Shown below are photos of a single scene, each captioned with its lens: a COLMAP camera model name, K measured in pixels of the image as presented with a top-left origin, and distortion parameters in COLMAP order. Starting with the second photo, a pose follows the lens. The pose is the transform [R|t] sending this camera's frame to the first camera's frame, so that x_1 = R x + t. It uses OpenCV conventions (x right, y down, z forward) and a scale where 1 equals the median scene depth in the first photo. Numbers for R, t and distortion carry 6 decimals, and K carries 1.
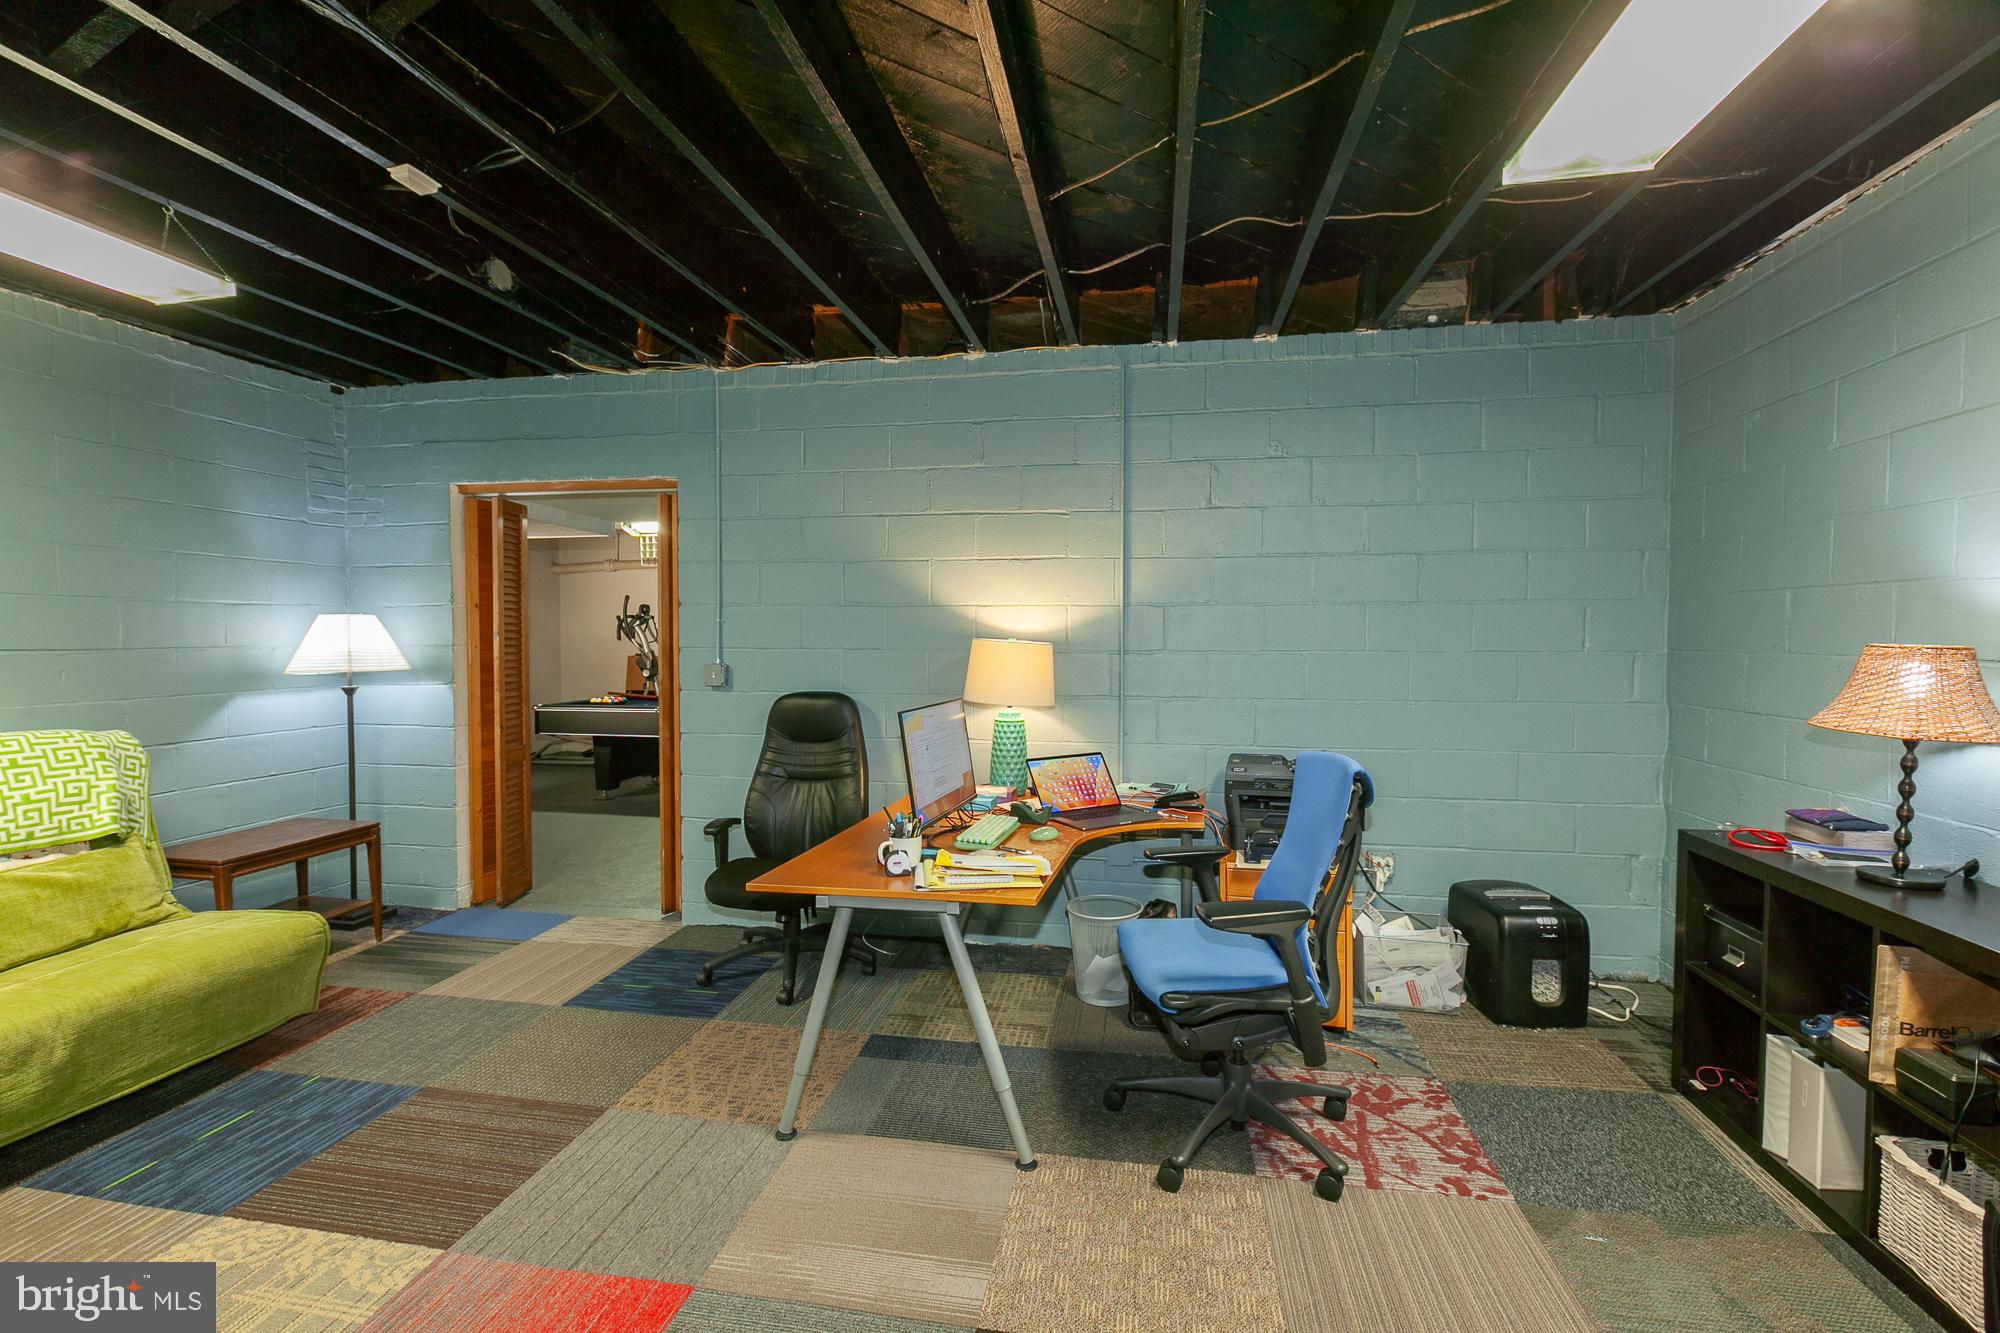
lens RADIAL K [[908.2, 0, 993.3], [0, 908.2, 666.6], [0, 0, 1]] dist [0.005301, -0.000066]
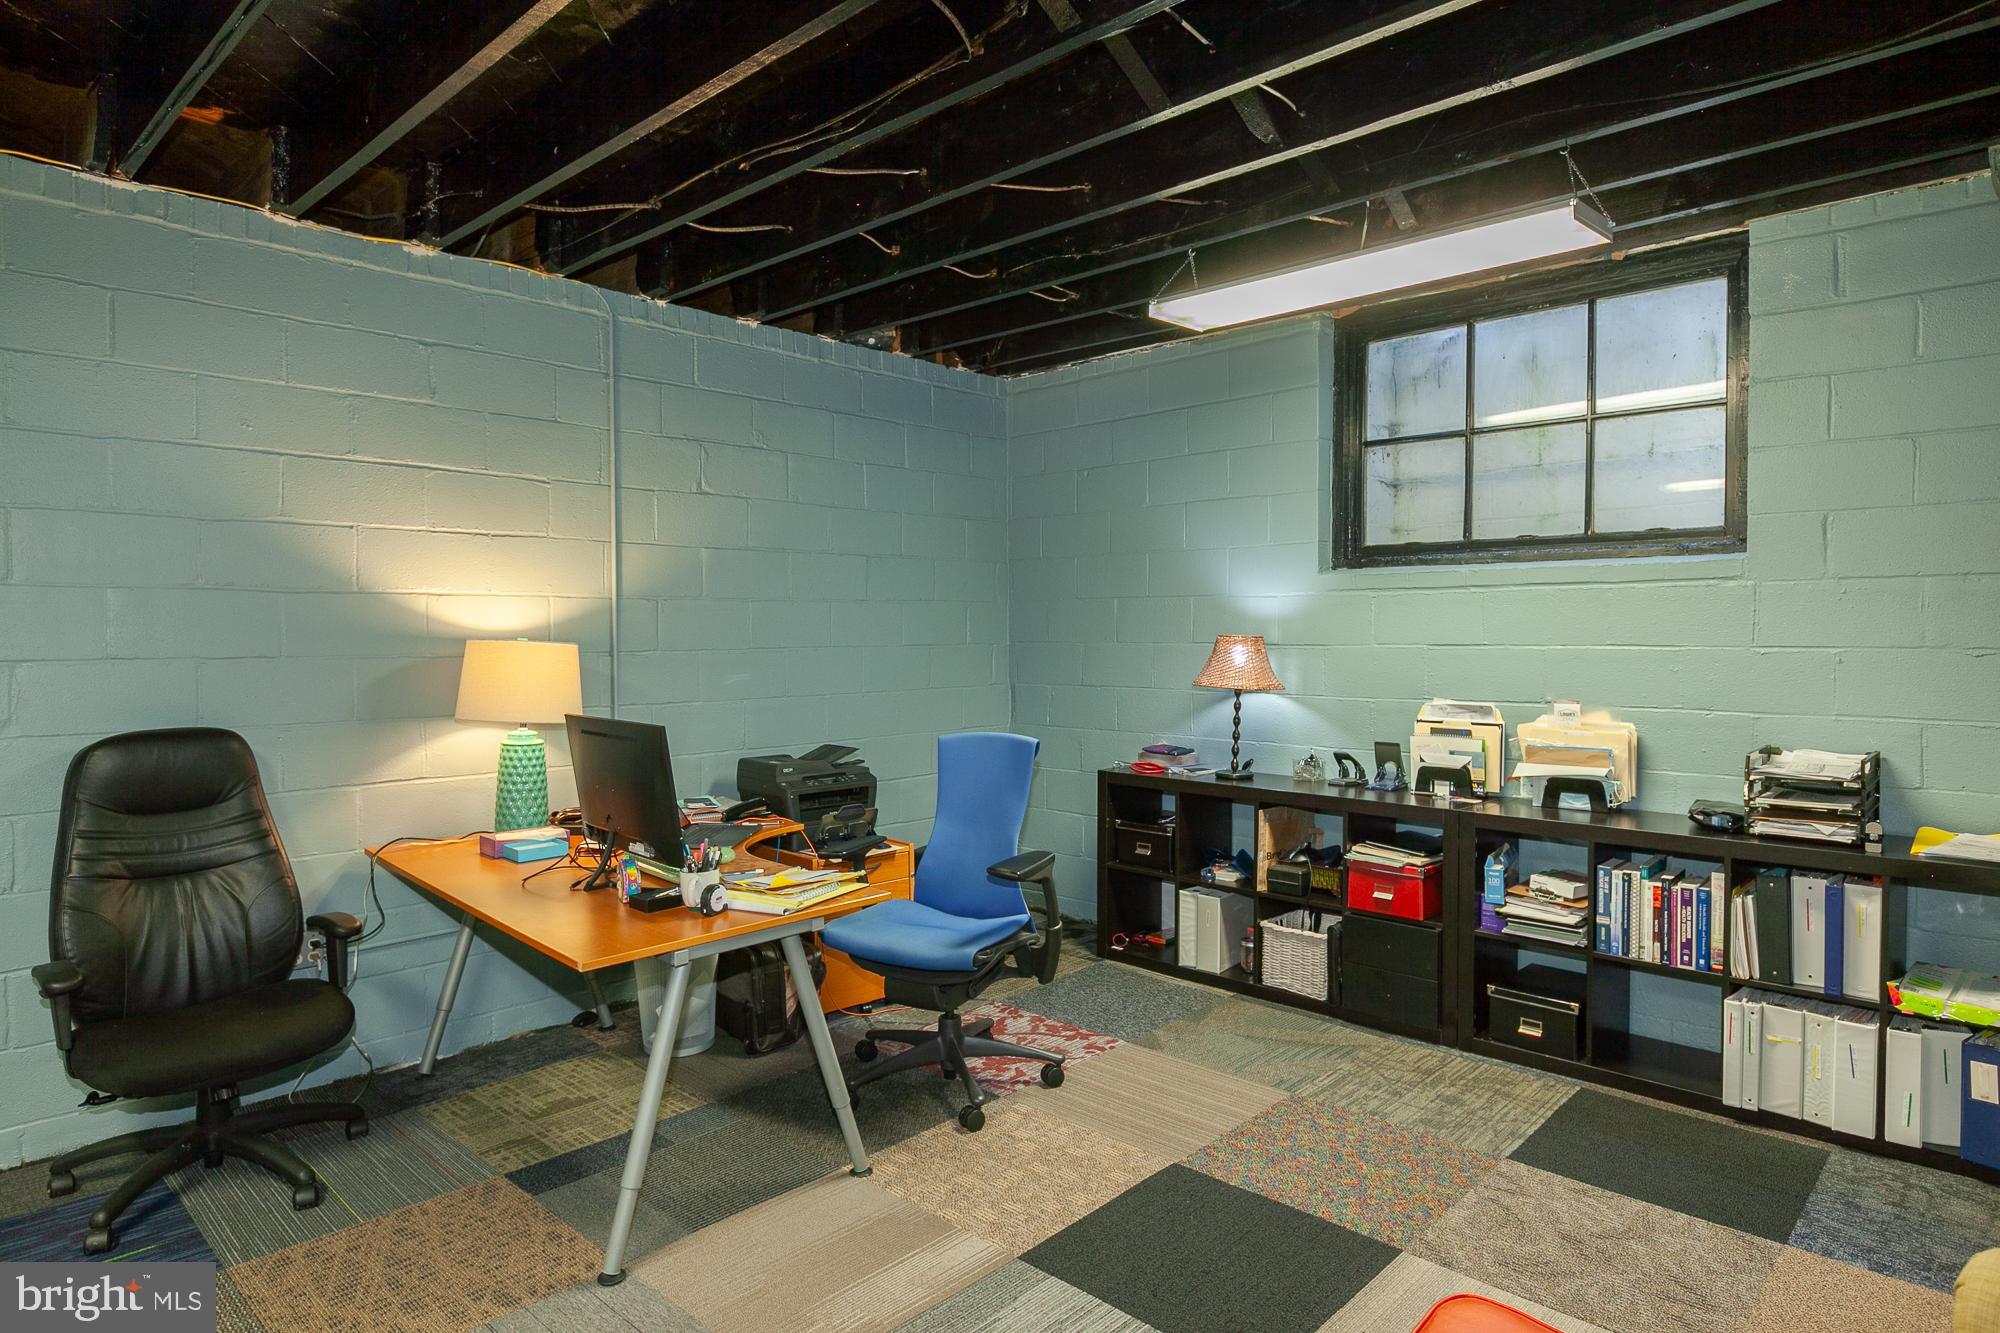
lens RADIAL K [[1174.6, 0, 1006.2], [0, 1174.6, 658.8], [0, 0, 1]] dist [0.003494, -0.000445]
pose [[0.534991, -0.024837, 0.844492, -0.884055], [0.034837, 0.999366, 0.007322, -0.008642], [-0.844139, 0.025502, 0.535517, 0.165600]]
